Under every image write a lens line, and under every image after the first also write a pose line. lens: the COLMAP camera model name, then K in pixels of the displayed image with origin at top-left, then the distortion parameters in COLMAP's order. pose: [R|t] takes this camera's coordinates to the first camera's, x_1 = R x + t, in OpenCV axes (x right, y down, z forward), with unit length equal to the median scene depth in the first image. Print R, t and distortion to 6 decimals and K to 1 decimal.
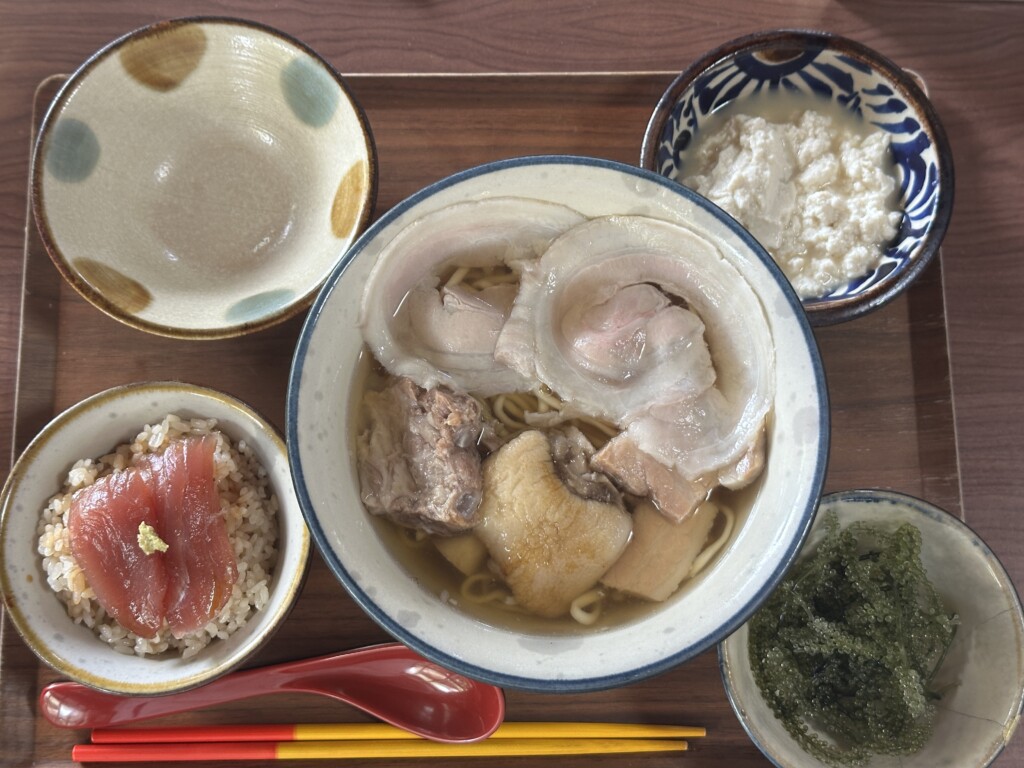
lens RADIAL K [[1446.0, 0, 512.0], [0, 1446.0, 384.0], [0, 0, 1]] dist [-0.023732, -0.067252]
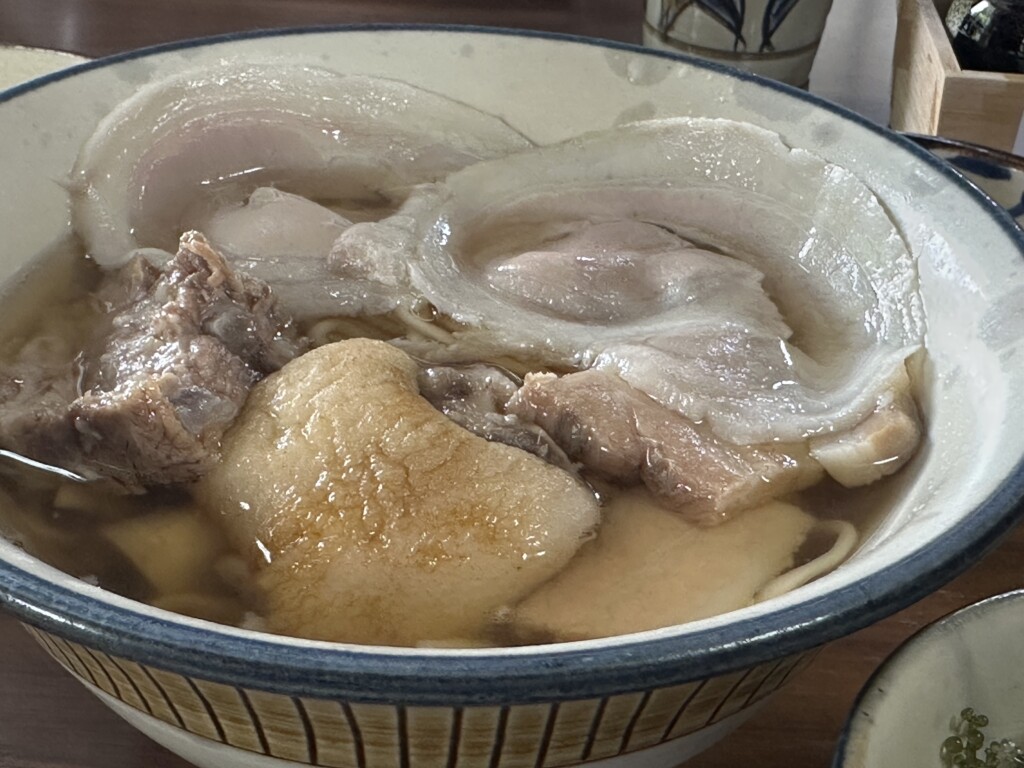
lens RADIAL K [[1423.3, 0, 497.0], [0, 1423.3, 489.5], [0, 0, 1]] dist [-0.002211, -0.027765]
pose [[0.996317, 0.071958, -0.046636, 0.072460], [-0.085198, 0.769123, -0.633397, 0.338712], [-0.009709, 0.635037, 0.772421, 0.686945]]
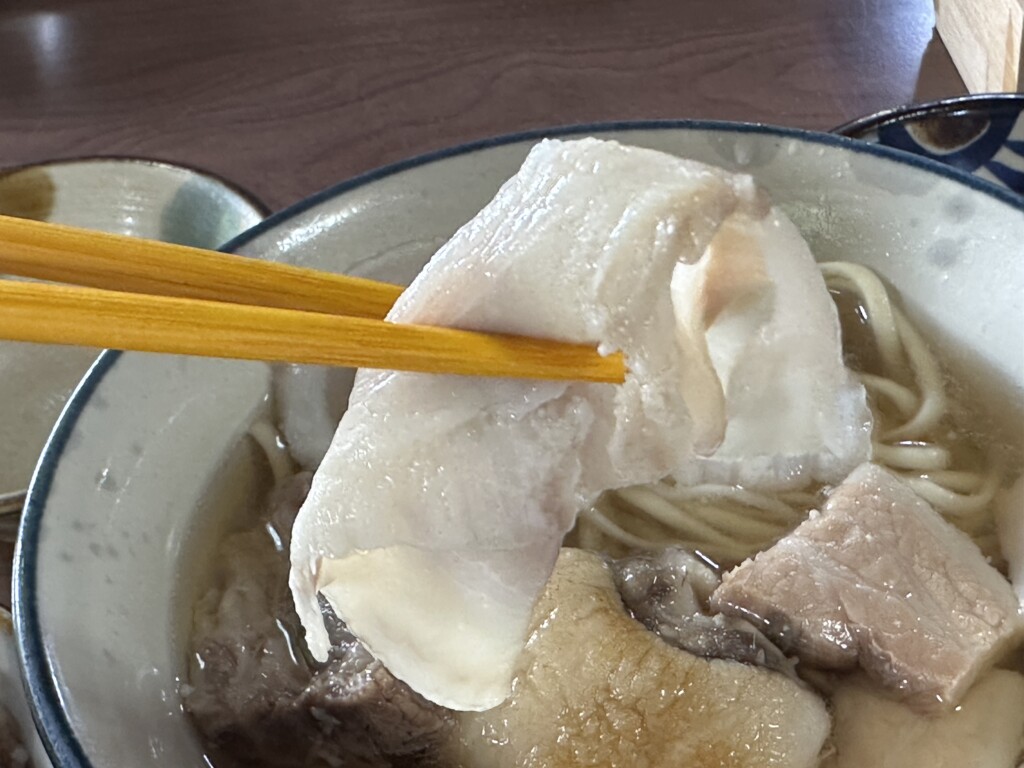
lens RADIAL K [[1423.3, 0, 497.0], [0, 1423.3, 489.5], [0, 0, 1]] dist [-0.002211, -0.027765]
pose [[0.993663, -0.086648, -0.071603, 0.024234], [0.036913, 0.853222, -0.520240, 0.245485], [0.106171, 0.514300, 0.851013, 0.608389]]
